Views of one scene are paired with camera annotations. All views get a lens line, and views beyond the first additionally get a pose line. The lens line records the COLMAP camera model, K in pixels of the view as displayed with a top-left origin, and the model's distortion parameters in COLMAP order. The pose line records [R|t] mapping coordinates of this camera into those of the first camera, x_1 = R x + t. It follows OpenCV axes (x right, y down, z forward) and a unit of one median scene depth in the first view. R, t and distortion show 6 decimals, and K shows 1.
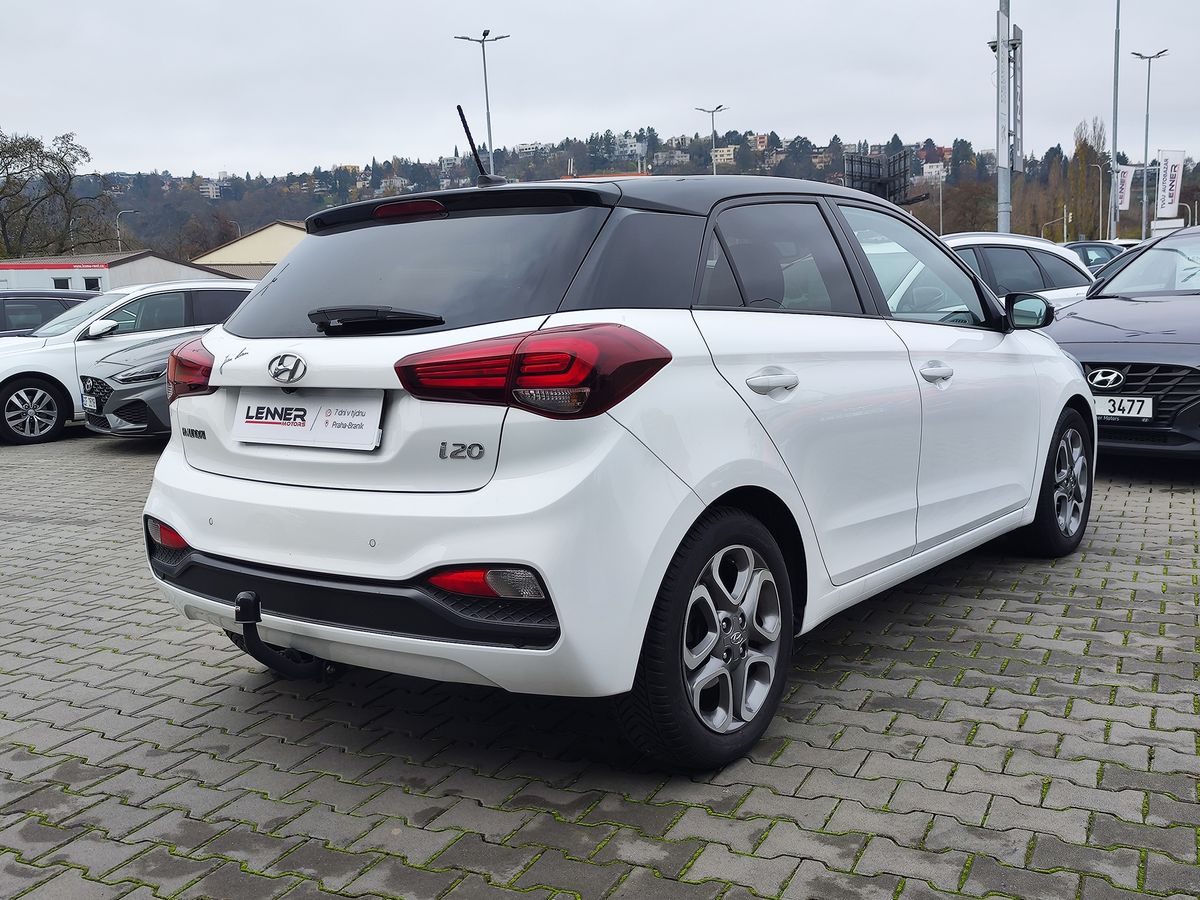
lens RADIAL K [[1140.6, 0, 606.8], [0, 1140.6, 448.8], [0, 0, 1]] dist [0.016835, 0.000000]
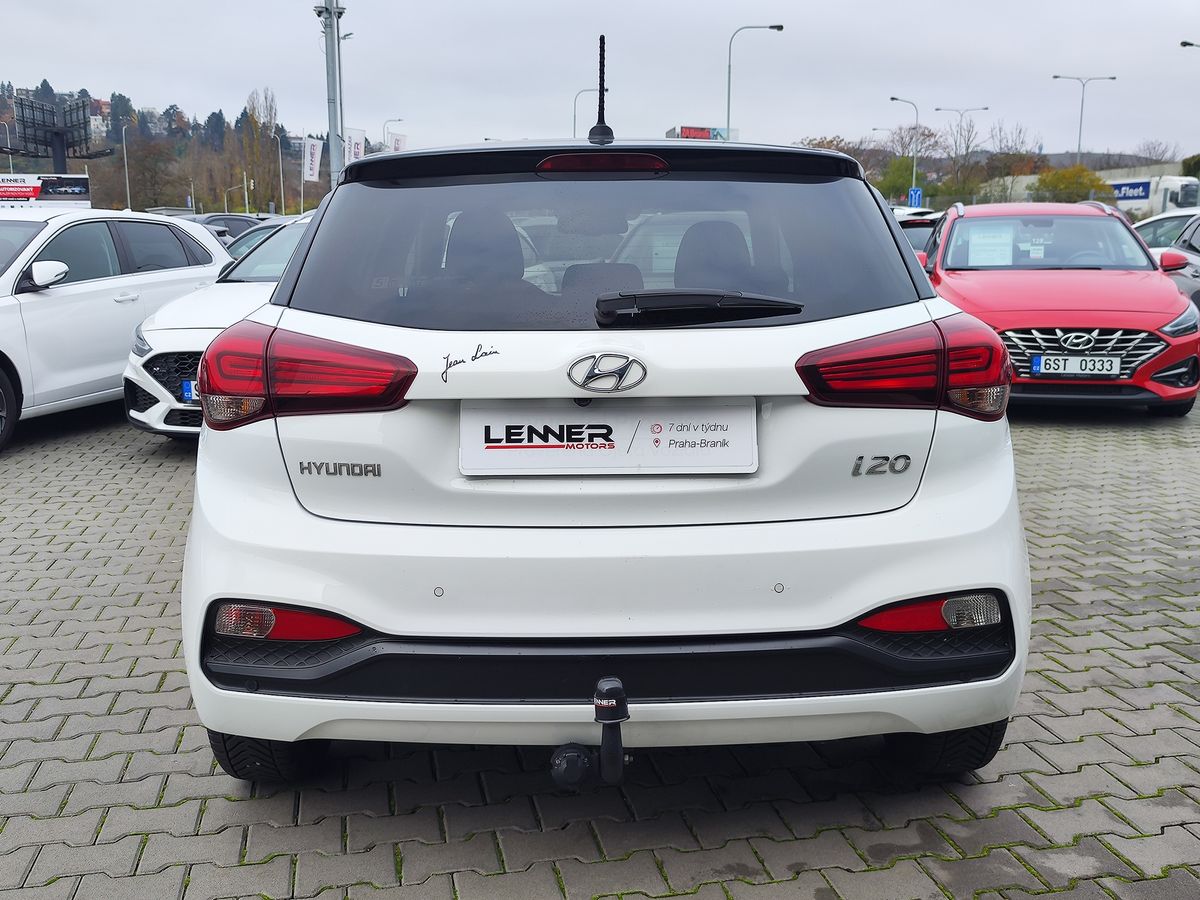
lens RADIAL K [[1140.6, 0, 606.9], [0, 1140.6, 442.3], [0, 0, 1]] dist [0.016835, 0.000000]
pose [[0.794681, -0.070175, 0.602957, -0.733187], [0.054200, 0.997531, 0.044662, -0.058430], [-0.604602, -0.002812, 0.796523, 0.411104]]
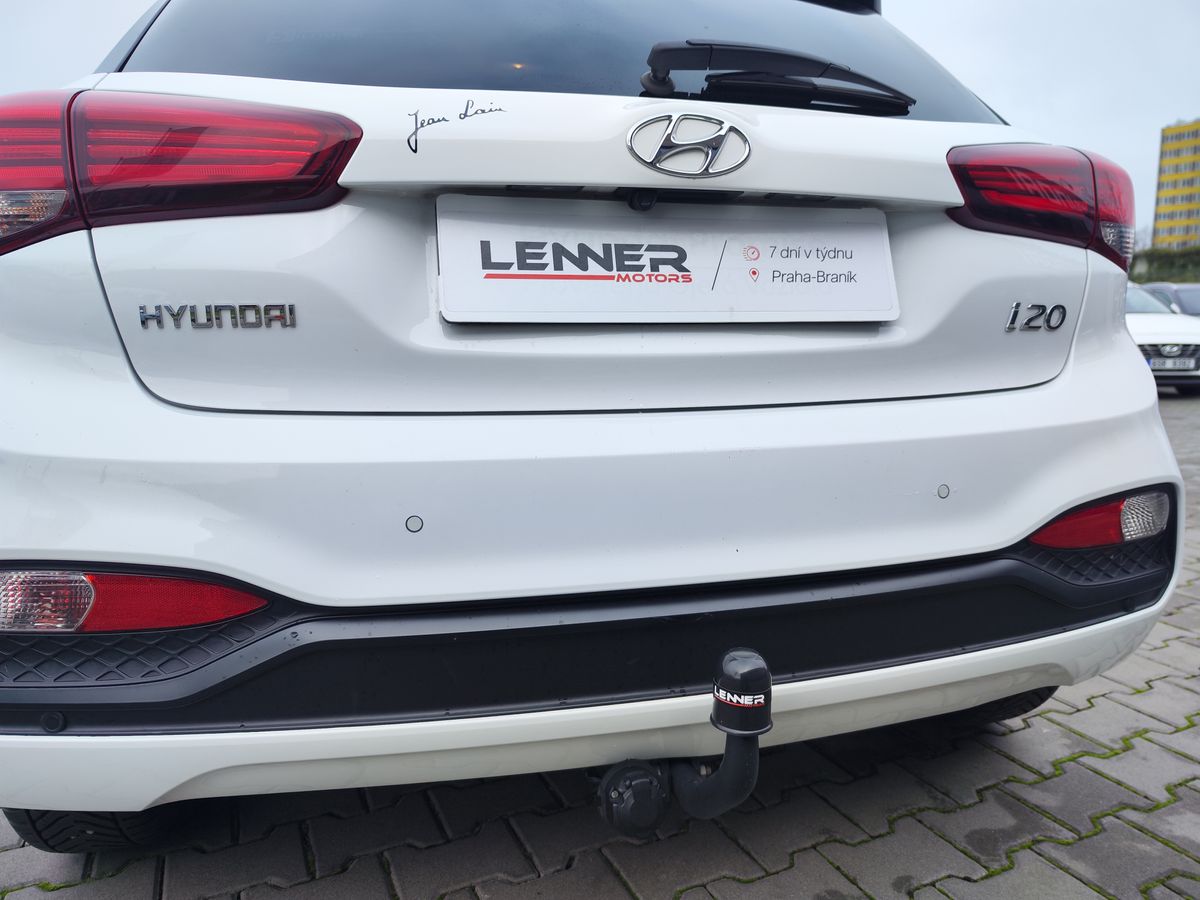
lens RADIAL K [[807.7, 0, 610.1], [0, 807.7, 452.3], [0, 0, 1]] dist [-0.004332, 0.007822]
pose [[0.631677, -0.076734, 0.771425, -0.557638], [0.080405, 0.996207, 0.033254, 0.037253], [-0.771051, 0.041021, 0.635451, 0.830350]]
